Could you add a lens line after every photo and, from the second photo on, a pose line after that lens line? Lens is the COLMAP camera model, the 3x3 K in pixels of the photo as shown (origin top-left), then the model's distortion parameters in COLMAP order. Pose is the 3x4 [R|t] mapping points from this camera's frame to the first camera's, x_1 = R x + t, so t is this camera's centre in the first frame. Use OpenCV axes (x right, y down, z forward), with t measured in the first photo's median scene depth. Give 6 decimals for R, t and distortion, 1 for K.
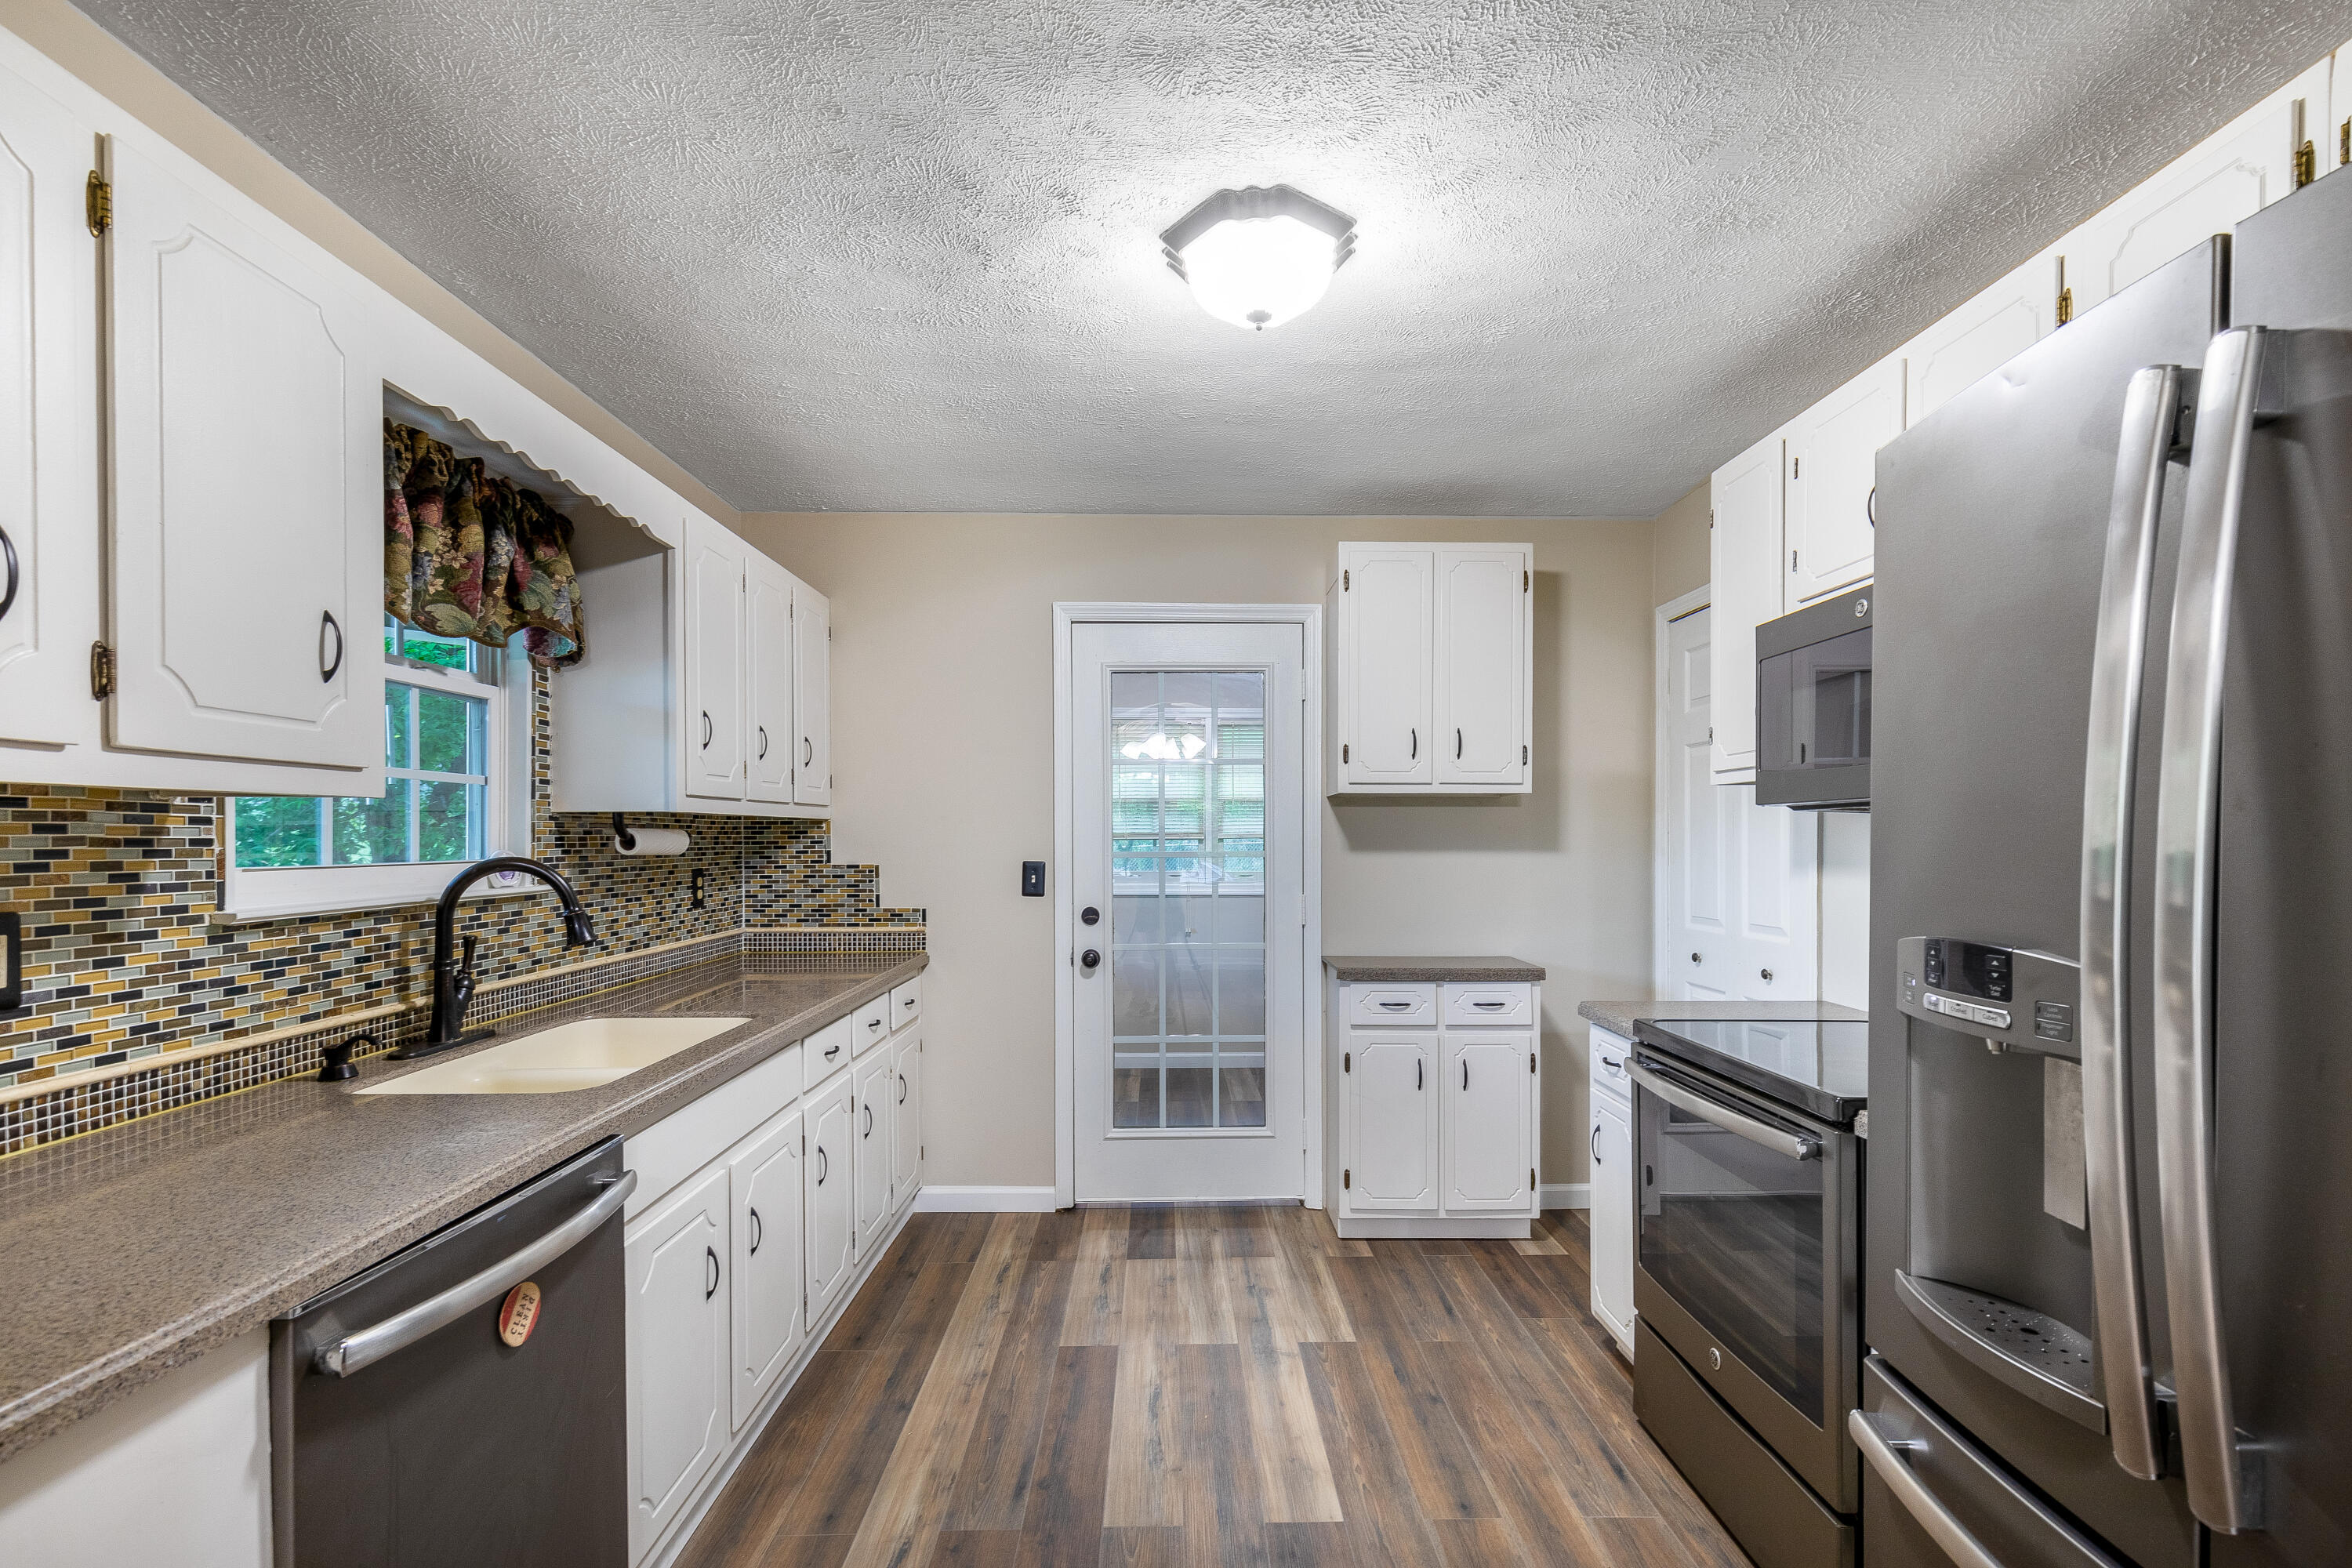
lens RADIAL K [[1083.2, 0, 1190.7], [0, 1083.2, 847.3], [0, 0, 1]] dist [0.000738, 0.000053]
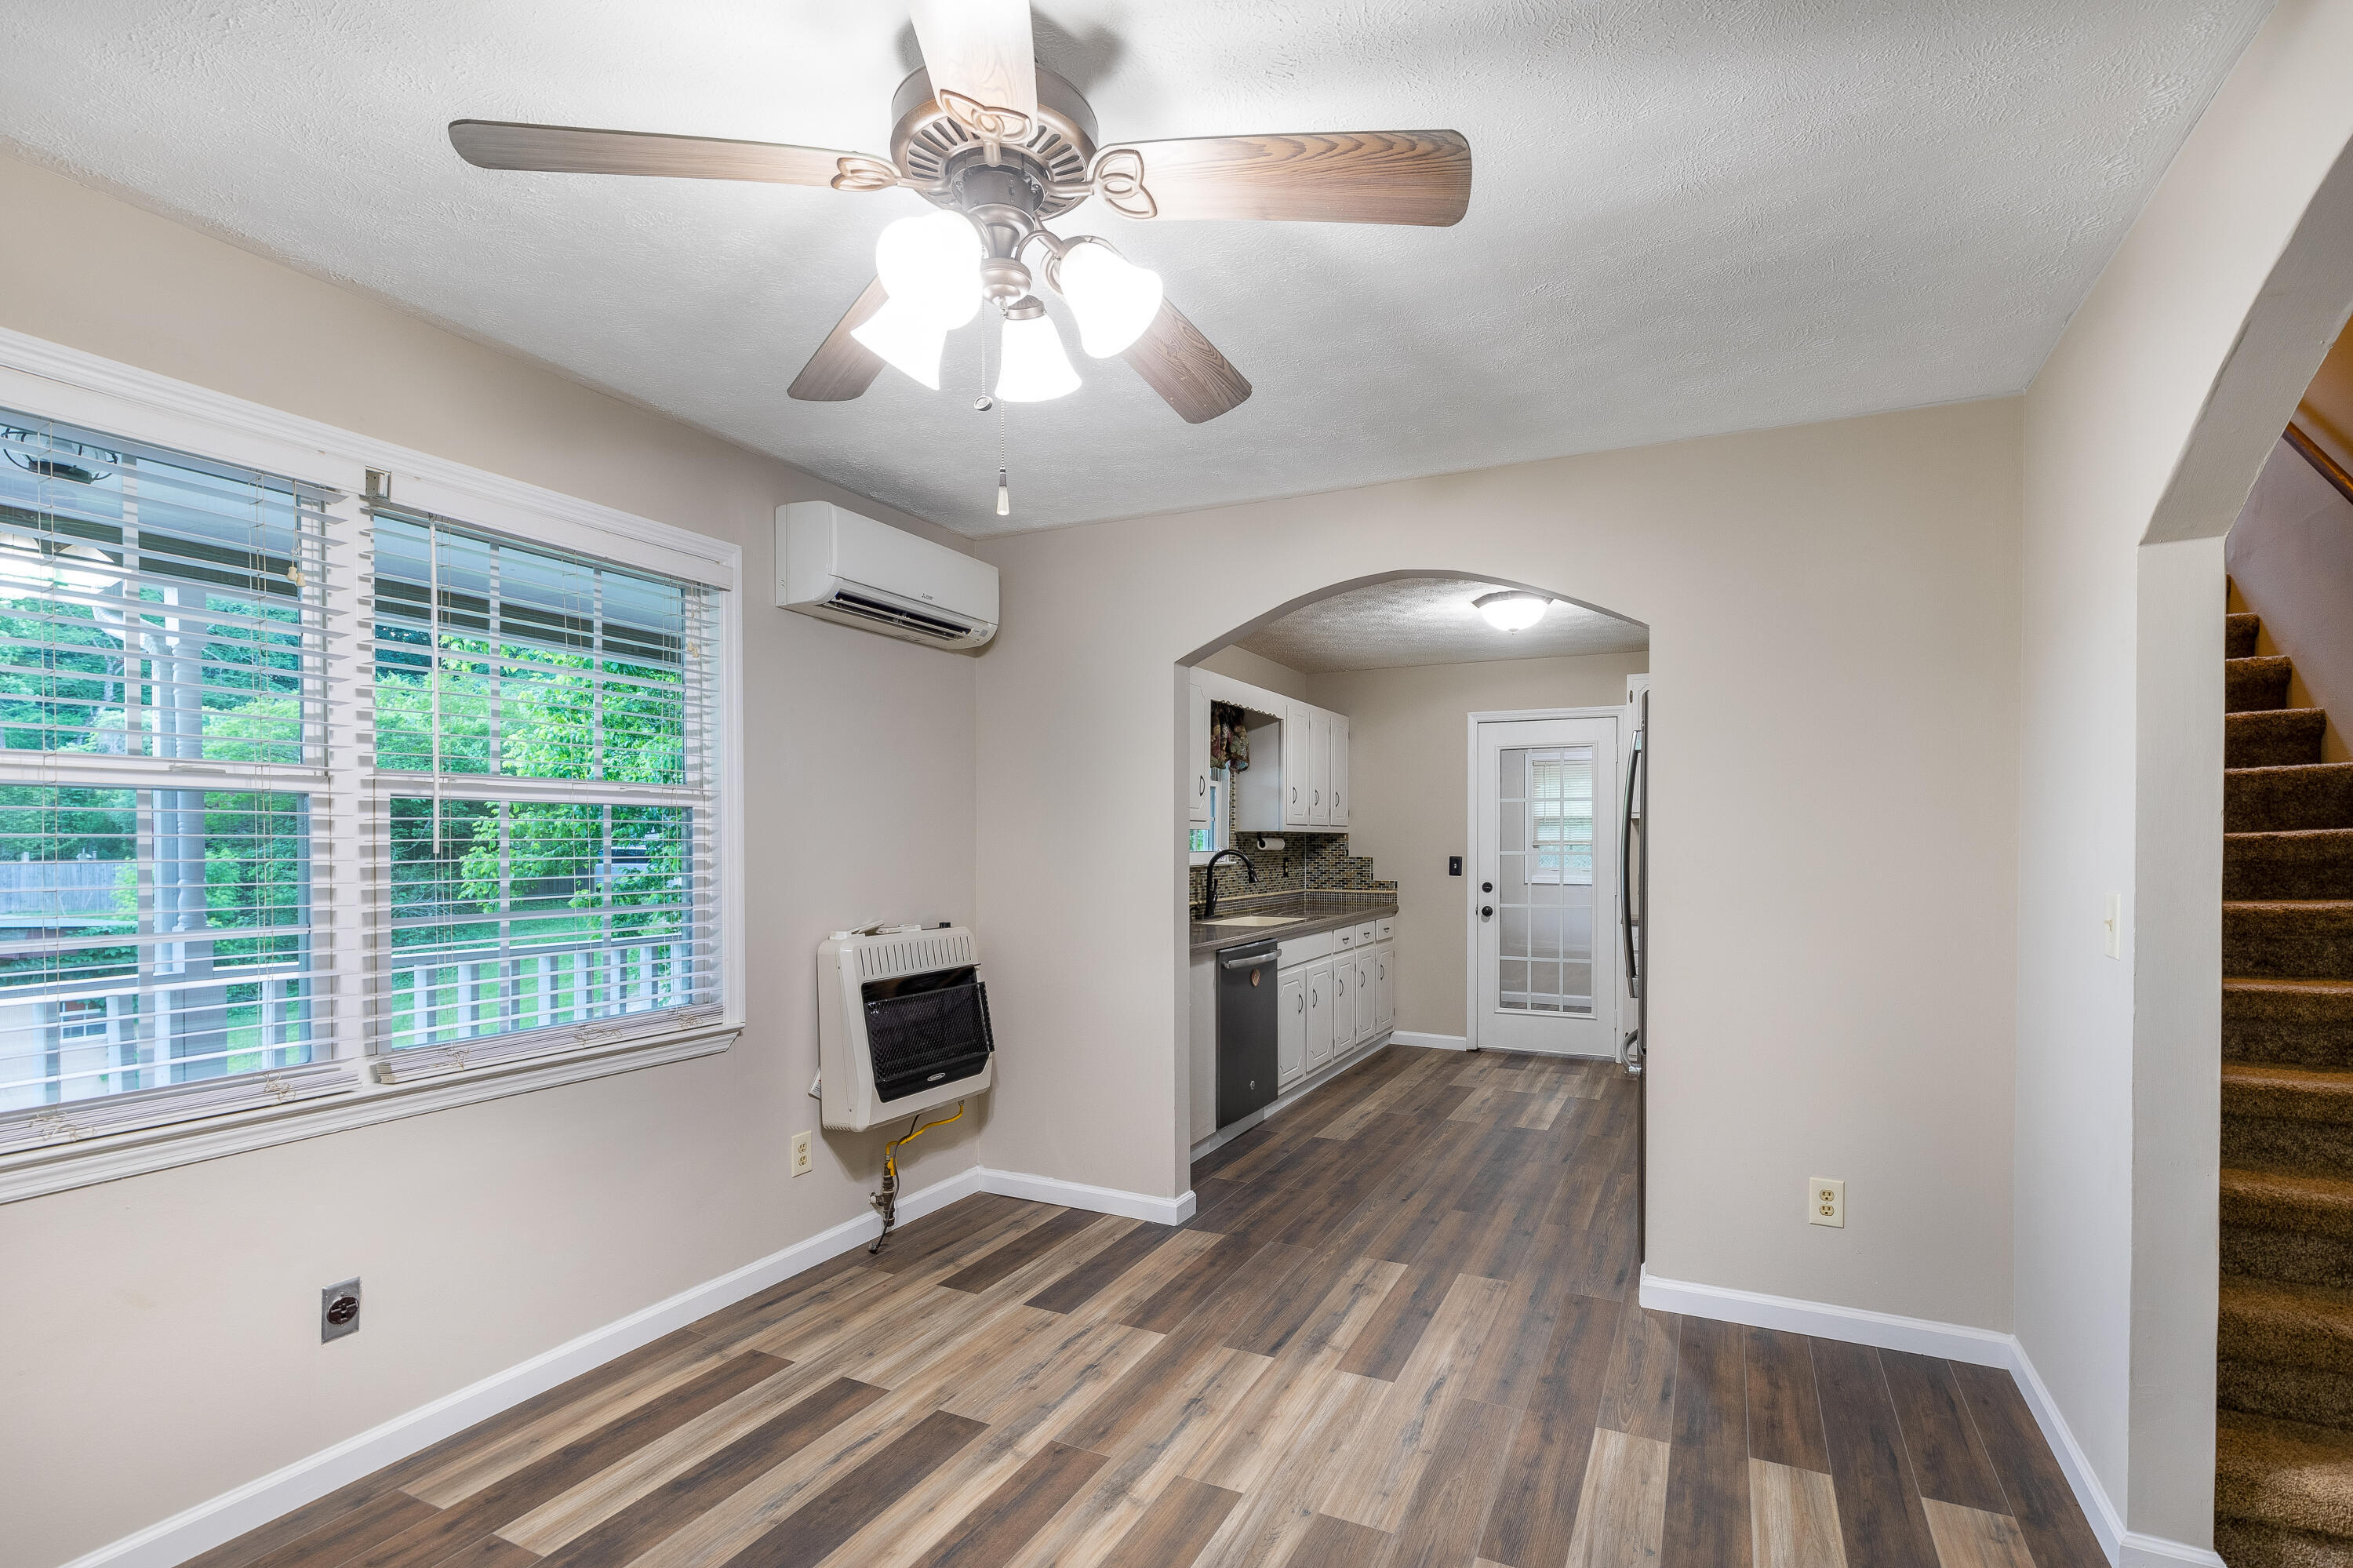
lens RADIAL K [[1083.7, 0, 1186.2], [0, 1083.7, 855.5], [0, 0, 1]] dist [0.000738, 0.000053]
pose [[0.885951, 0.007007, -0.463727, 0.375076], [-0.007209, 0.999973, 0.001339, 0.015706], [0.463724, 0.002157, 0.885977, -1.030646]]
